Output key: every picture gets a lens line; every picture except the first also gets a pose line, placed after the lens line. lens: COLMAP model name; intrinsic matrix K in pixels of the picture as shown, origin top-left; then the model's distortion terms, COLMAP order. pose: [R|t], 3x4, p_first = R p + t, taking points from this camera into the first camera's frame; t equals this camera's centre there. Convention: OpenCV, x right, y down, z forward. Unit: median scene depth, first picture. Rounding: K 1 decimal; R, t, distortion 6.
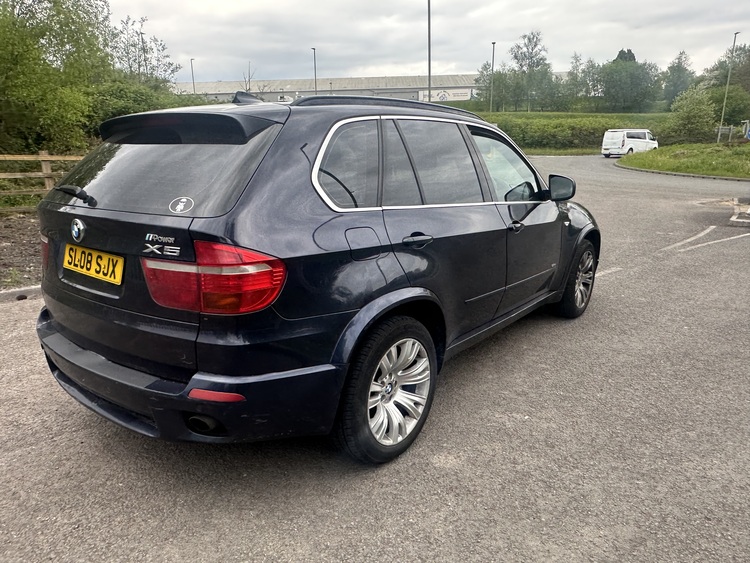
lens RADIAL K [[537.1, 0, 374.5], [0, 537.1, 287.3], [0, 0, 1]] dist [-0.001949, 0.000949]
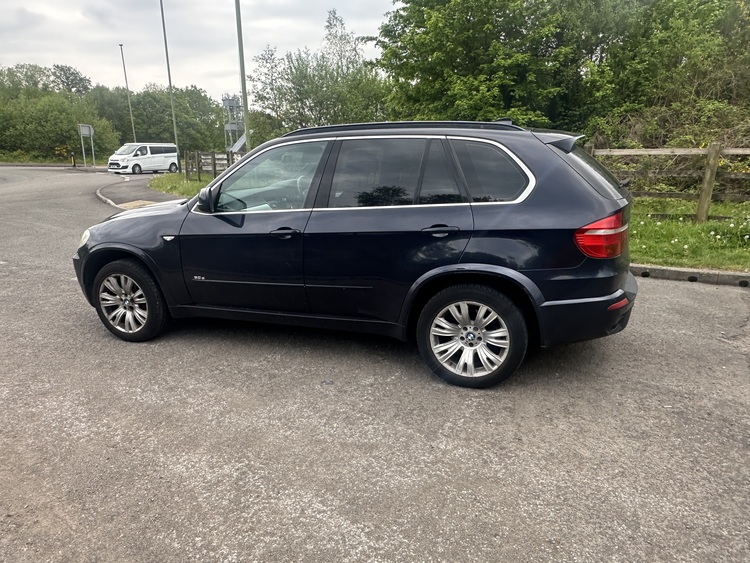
lens RADIAL K [[537.1, 0, 368.5], [0, 537.1, 284.1], [0, 0, 1]] dist [-0.001949, 0.000949]
pose [[-0.319442, -0.230261, 0.919204, -0.071836], [0.250864, 0.914870, 0.316356, -0.023176], [-0.913797, 0.331652, -0.234483, 0.083653]]
